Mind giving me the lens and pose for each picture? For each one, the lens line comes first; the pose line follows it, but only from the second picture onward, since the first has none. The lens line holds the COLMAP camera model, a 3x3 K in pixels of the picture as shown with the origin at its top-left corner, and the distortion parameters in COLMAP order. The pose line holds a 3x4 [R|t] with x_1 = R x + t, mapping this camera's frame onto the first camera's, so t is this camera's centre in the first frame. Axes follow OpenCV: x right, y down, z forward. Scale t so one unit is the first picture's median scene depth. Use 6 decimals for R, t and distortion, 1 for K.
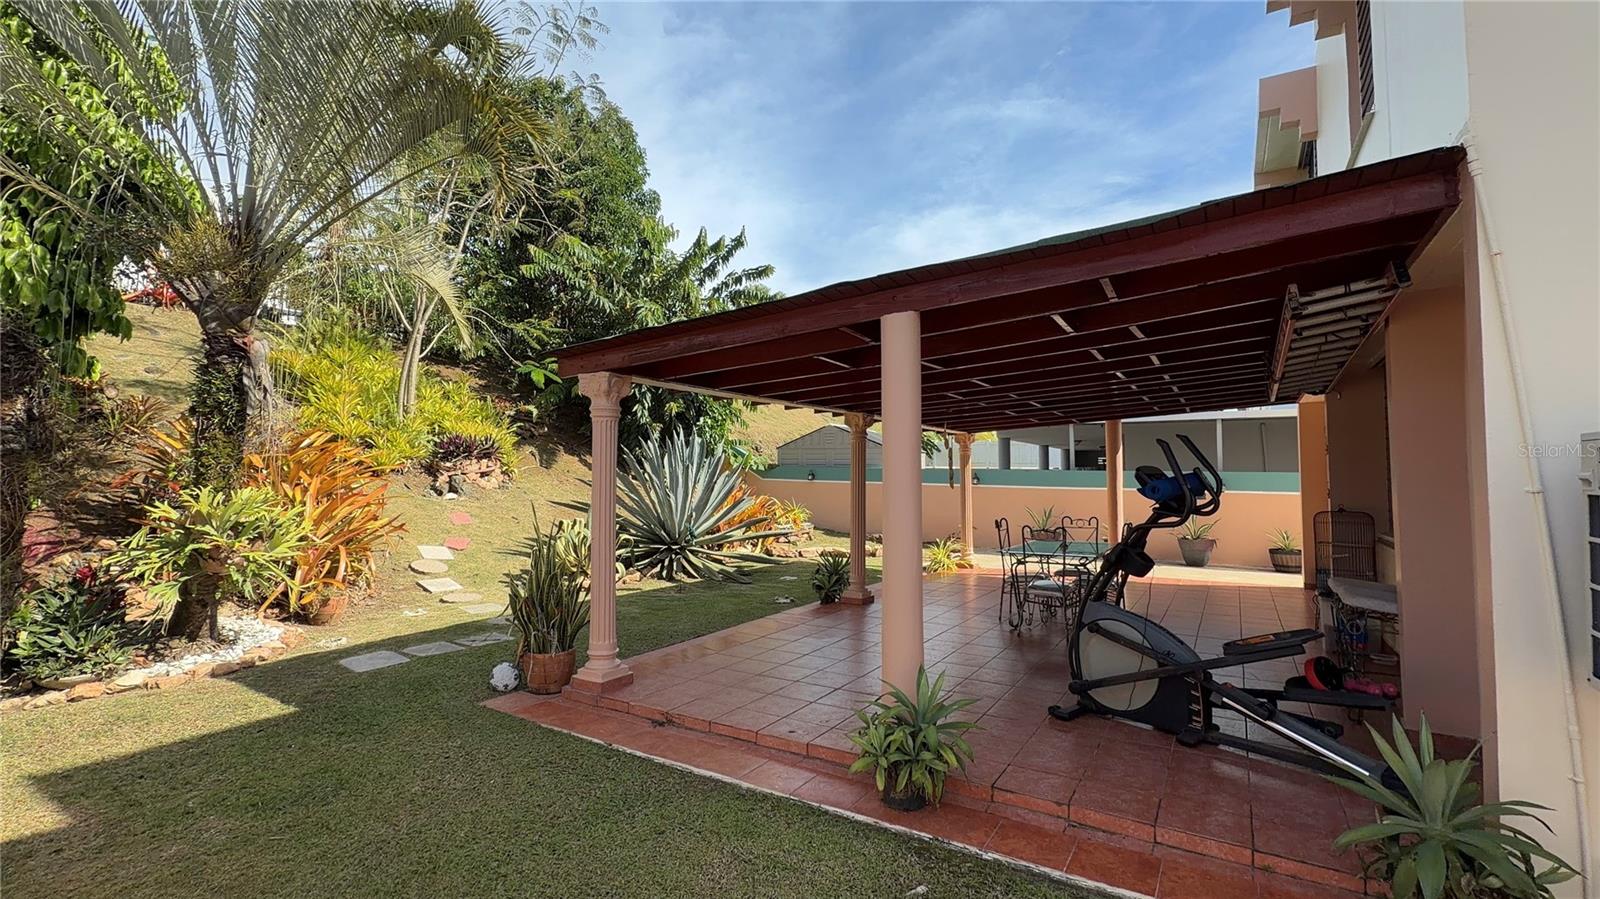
lens RADIAL K [[691.8, 0, 803.1], [0, 691.8, 445.2], [0, 0, 1]] dist [-0.005808, 0.005810]
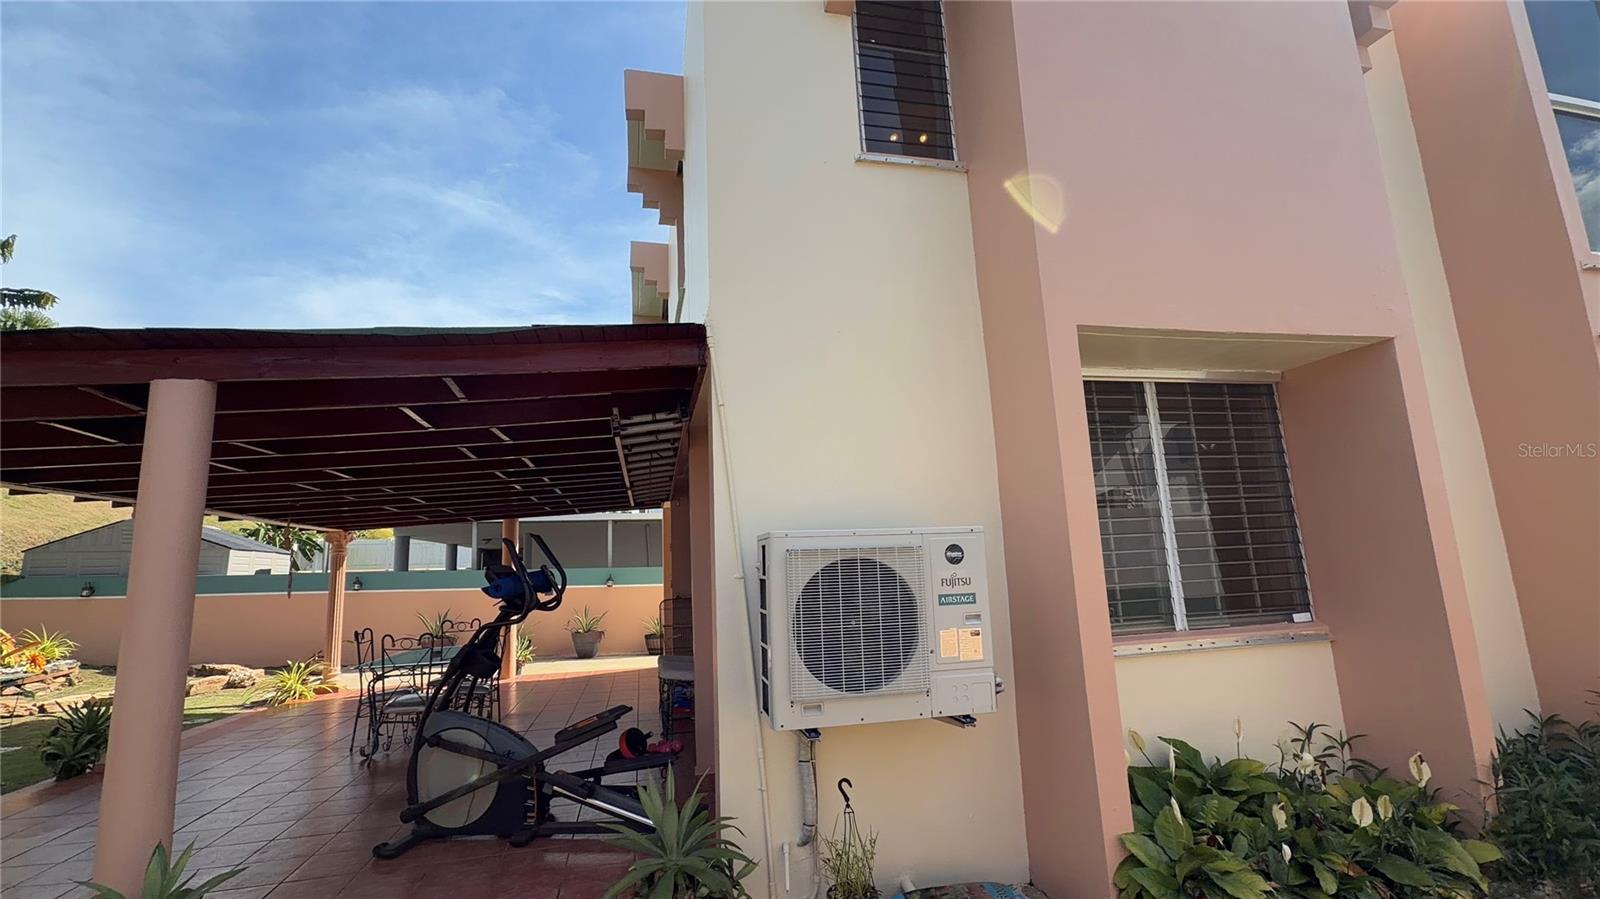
lens RADIAL K [[691.8, 0, 794.8], [0, 691.8, 447.2], [0, 0, 1]] dist [-0.005808, 0.005810]
pose [[0.715890, 0.091531, 0.692187, 0.038117], [0.005124, 0.990655, -0.136298, -0.000371], [-0.698194, 0.101122, 0.708731, -0.020931]]
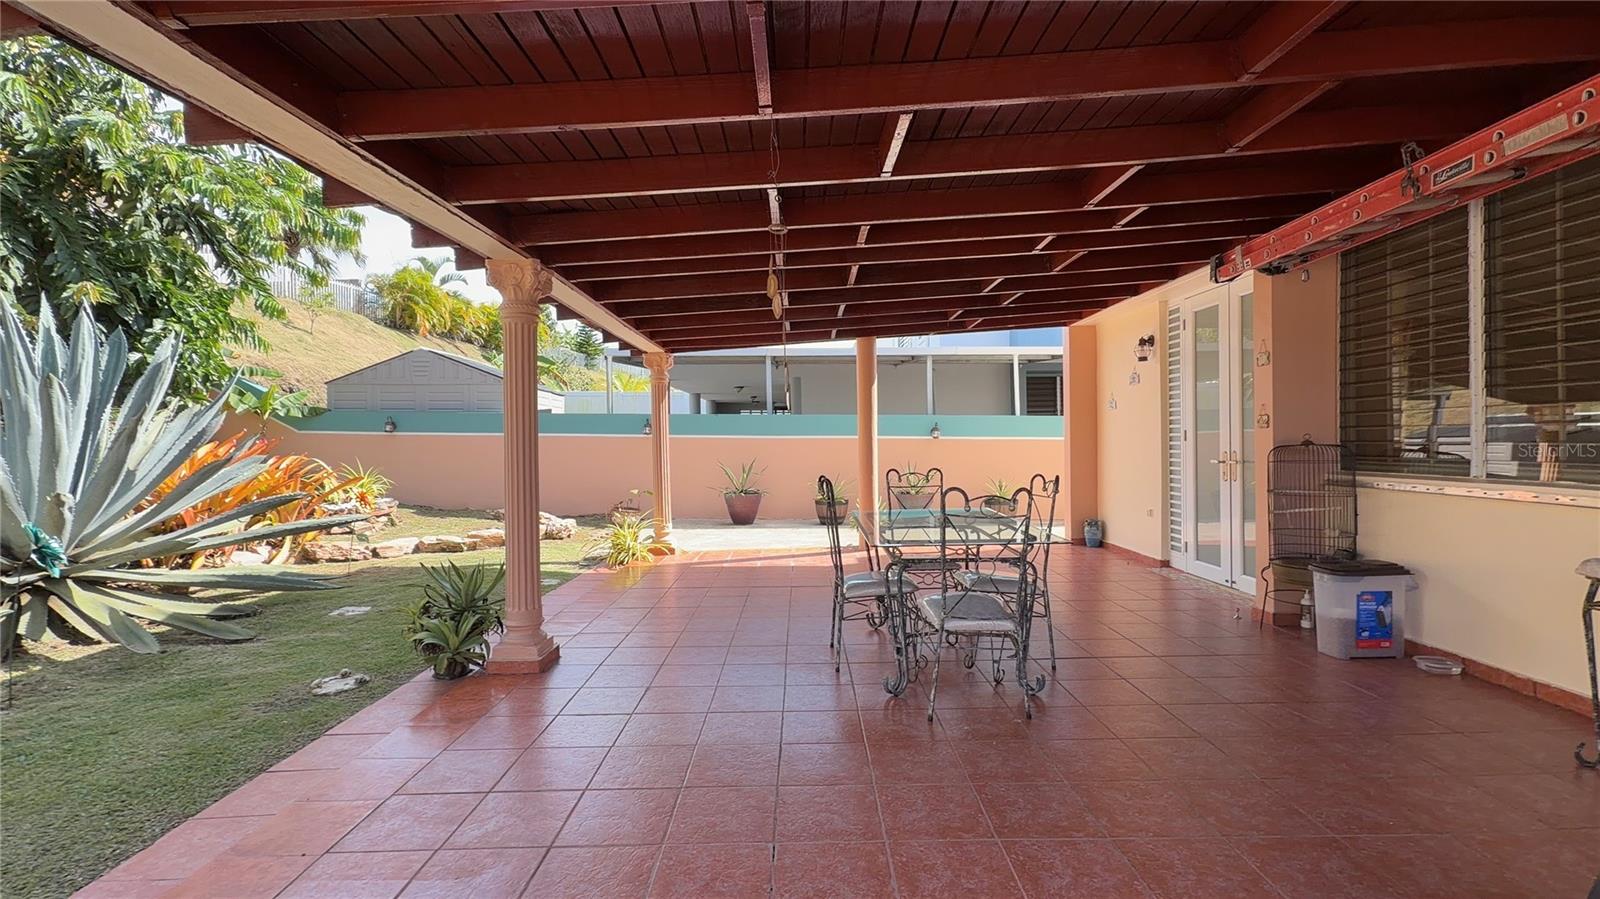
lens RADIAL K [[691.8, 0, 801.8], [0, 691.8, 450.9], [0, 0, 1]] dist [-0.005808, 0.005810]
pose [[0.849039, -0.021923, 0.527875, -0.005056], [-0.012397, 0.998037, 0.061389, 0.039693], [-0.528184, -0.058666, 0.847101, 0.413764]]
